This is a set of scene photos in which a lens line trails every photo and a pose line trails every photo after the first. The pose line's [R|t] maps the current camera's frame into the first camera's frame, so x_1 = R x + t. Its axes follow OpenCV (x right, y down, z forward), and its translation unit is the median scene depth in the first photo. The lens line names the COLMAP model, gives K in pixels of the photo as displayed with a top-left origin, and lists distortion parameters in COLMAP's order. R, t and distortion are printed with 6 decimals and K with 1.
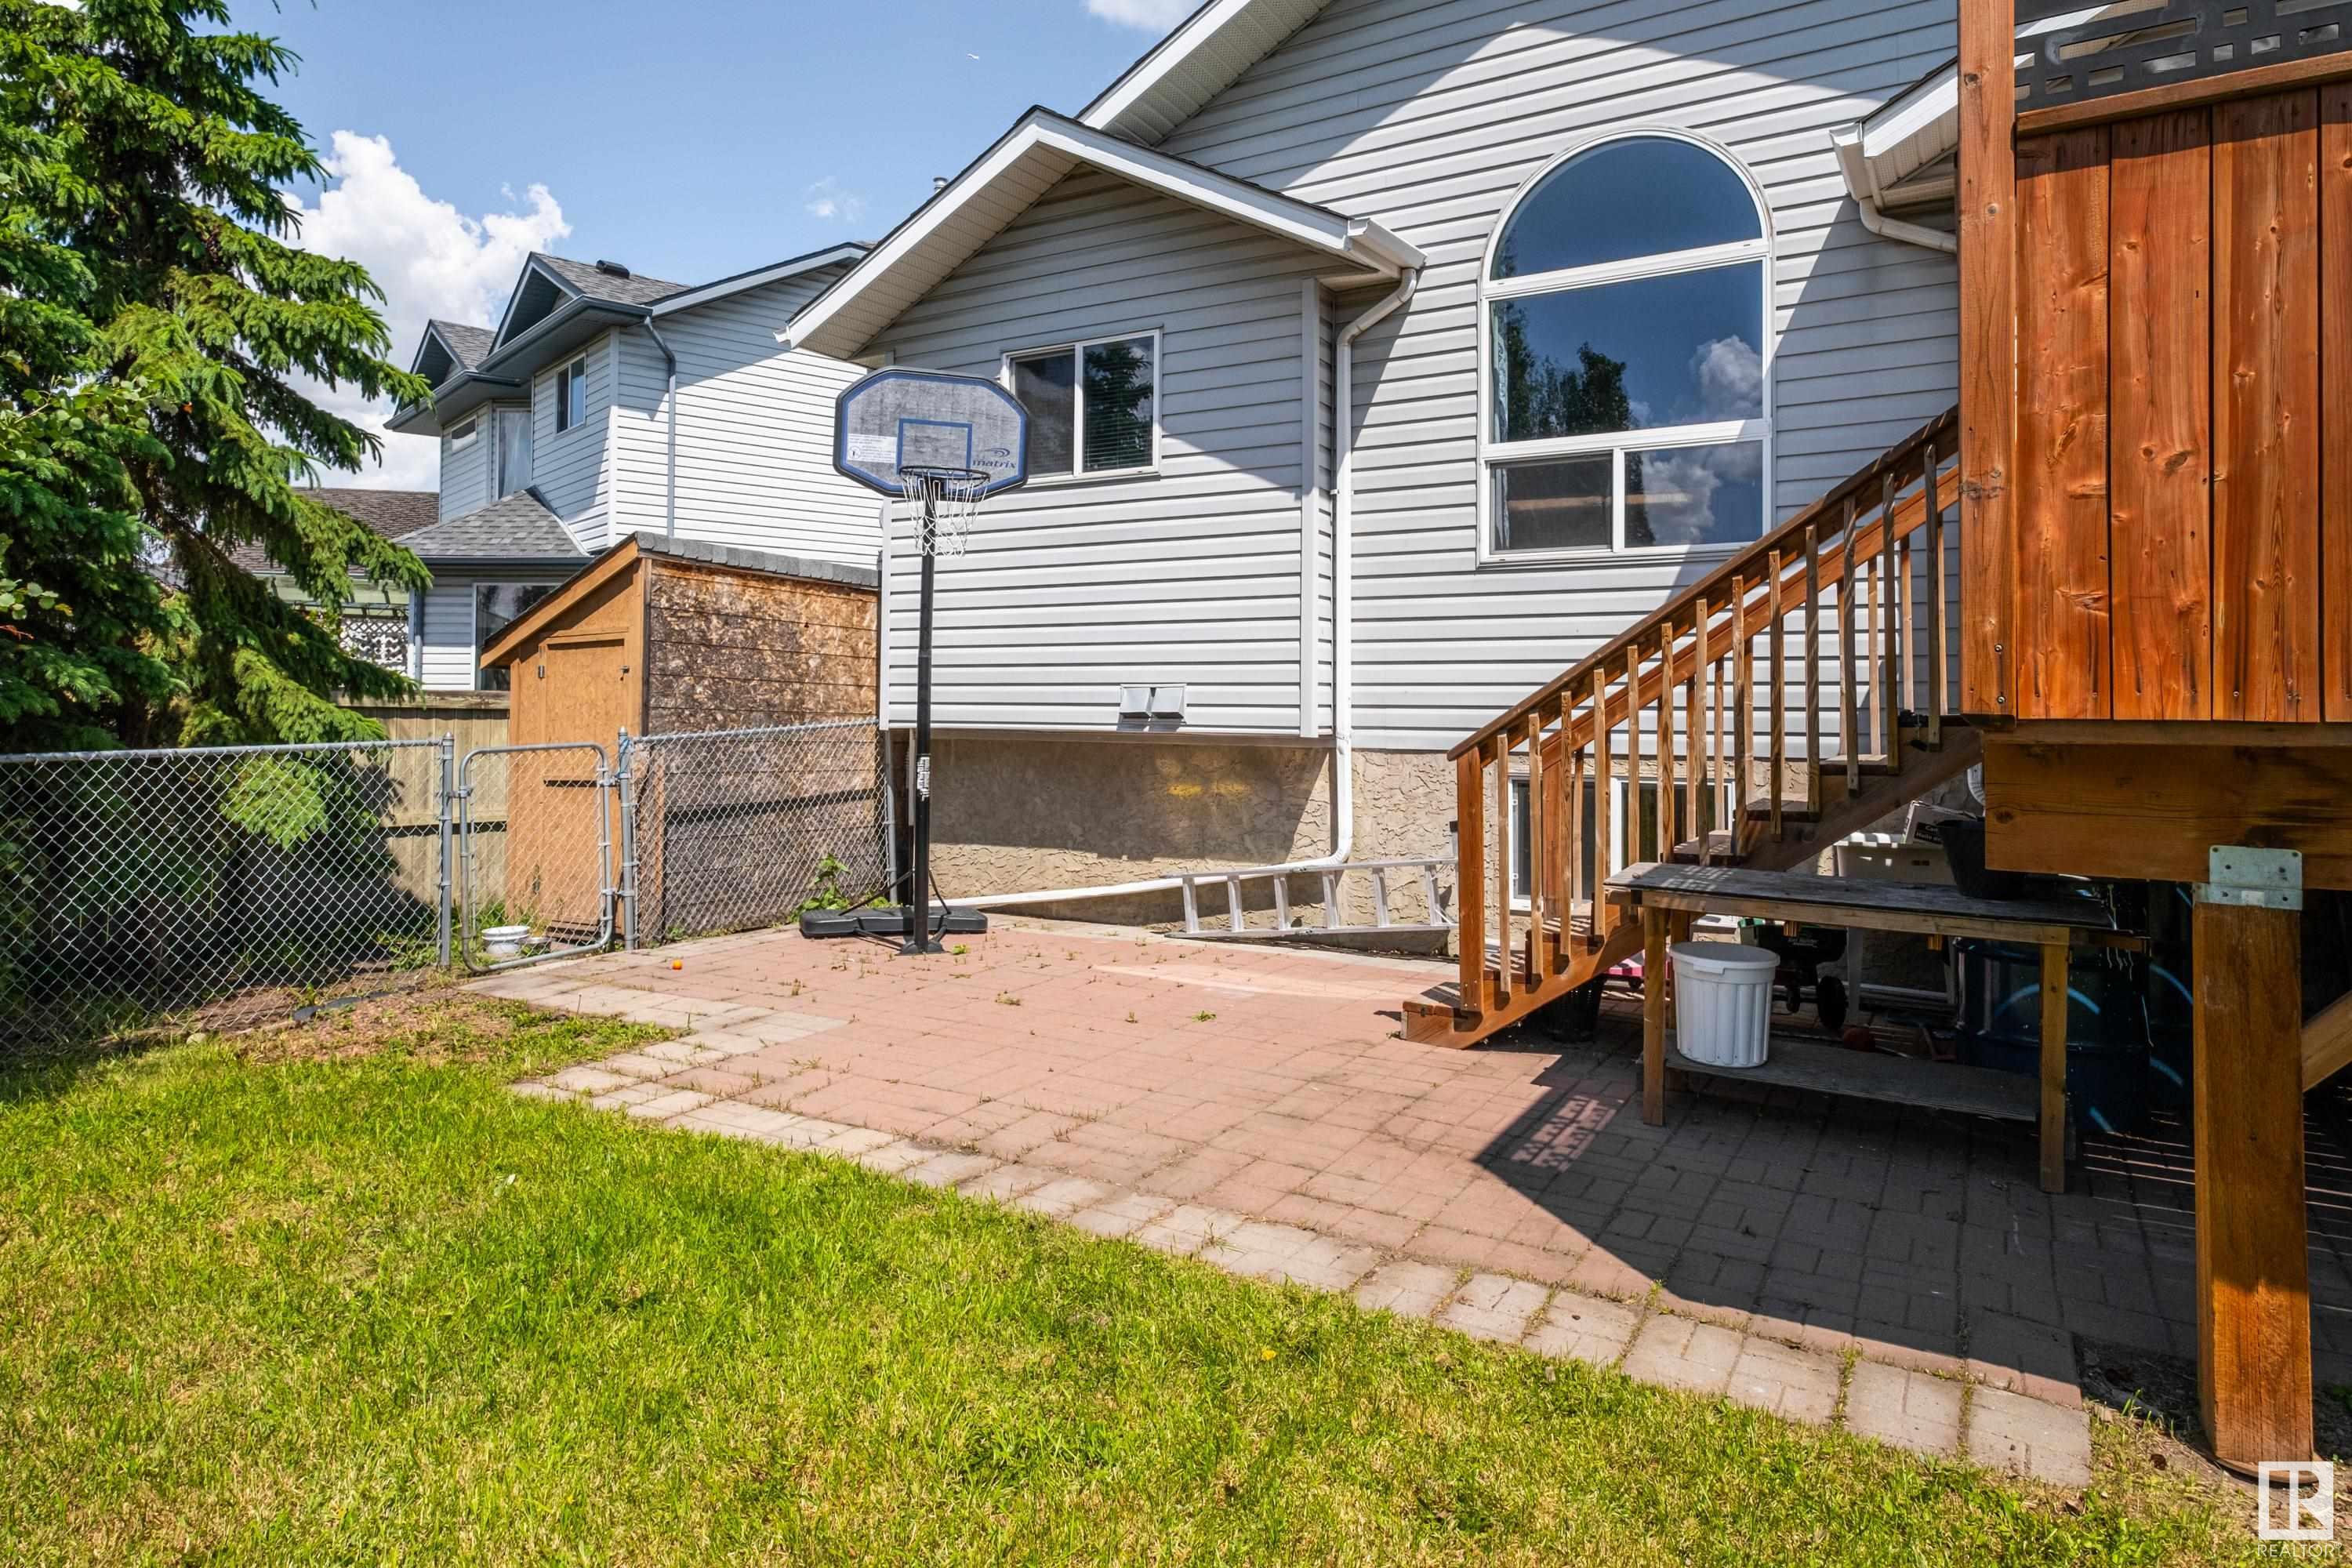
lens RADIAL K [[1305.6, 0, 1177.4], [0, 1305.6, 684.8], [0, 0, 1]] dist [-0.001528, 0.000561]
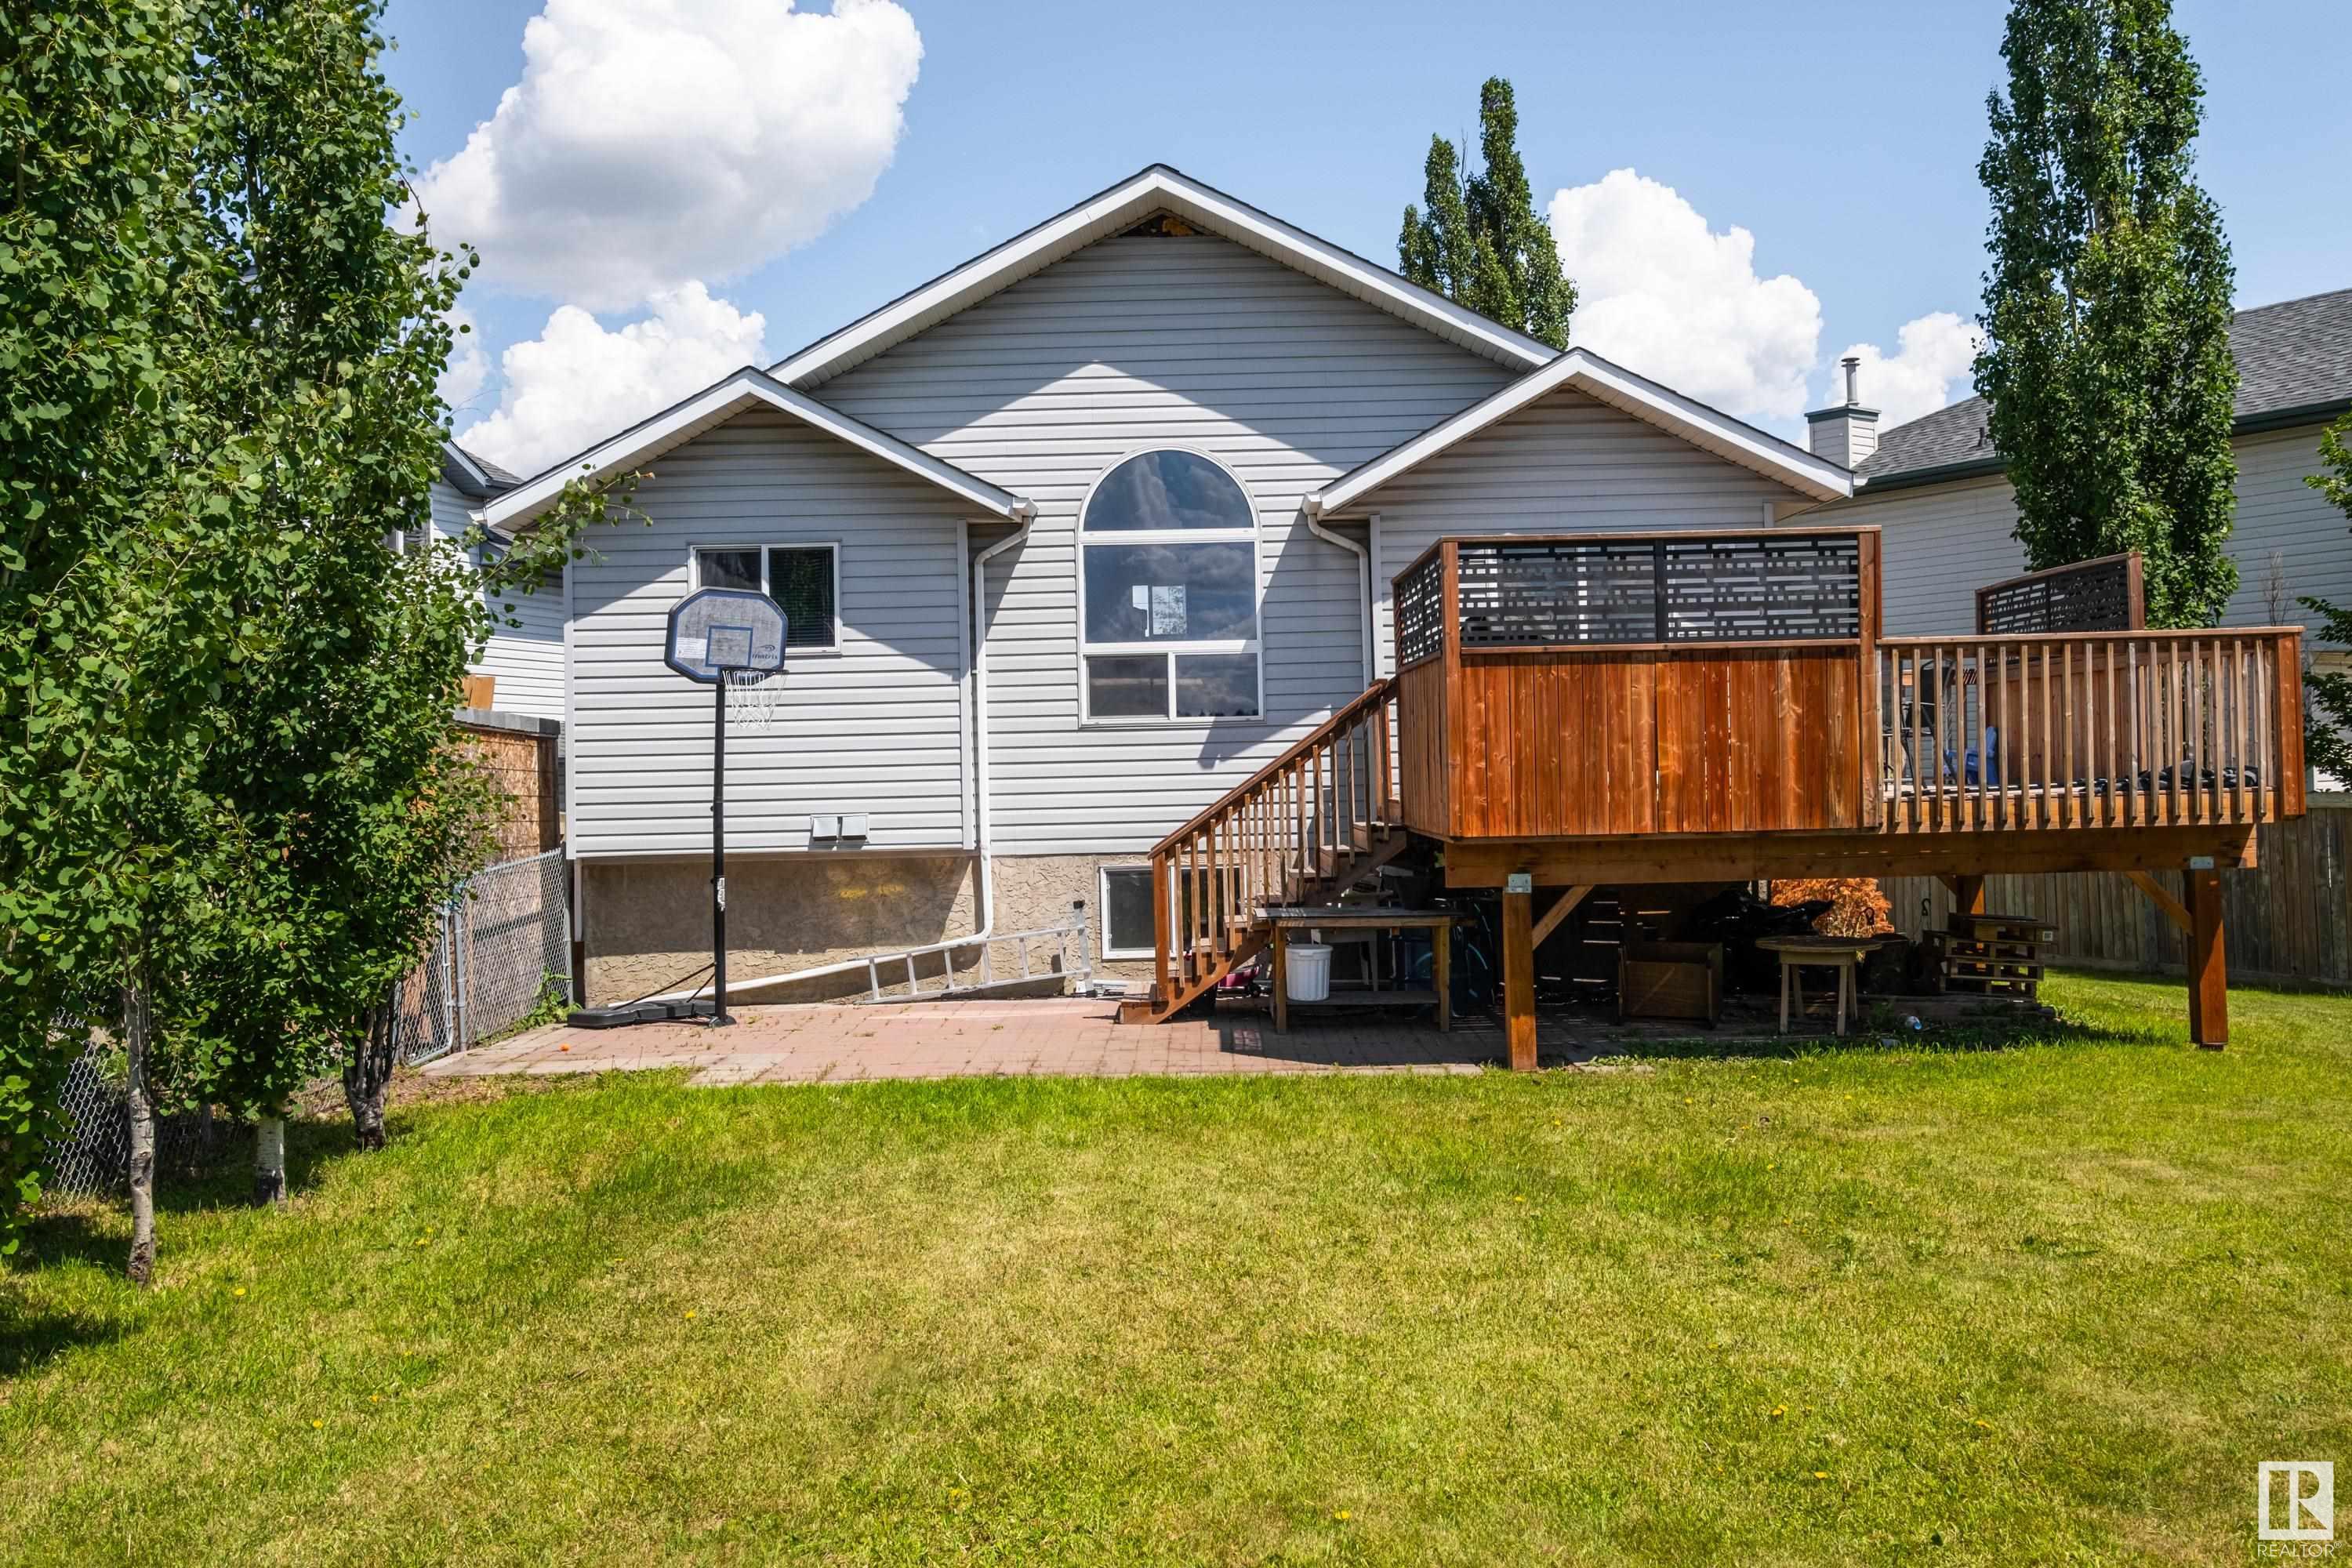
lens RADIAL K [[1683.5, 0, 1176.0], [0, 1683.5, 784.0], [0, 0, 1]] dist [0.002163, 0.000130]
pose [[0.862024, -0.027138, 0.506140, -0.626471], [0.020567, 0.999616, 0.018568, -0.059323], [-0.506449, -0.005597, 0.862251, -0.672413]]
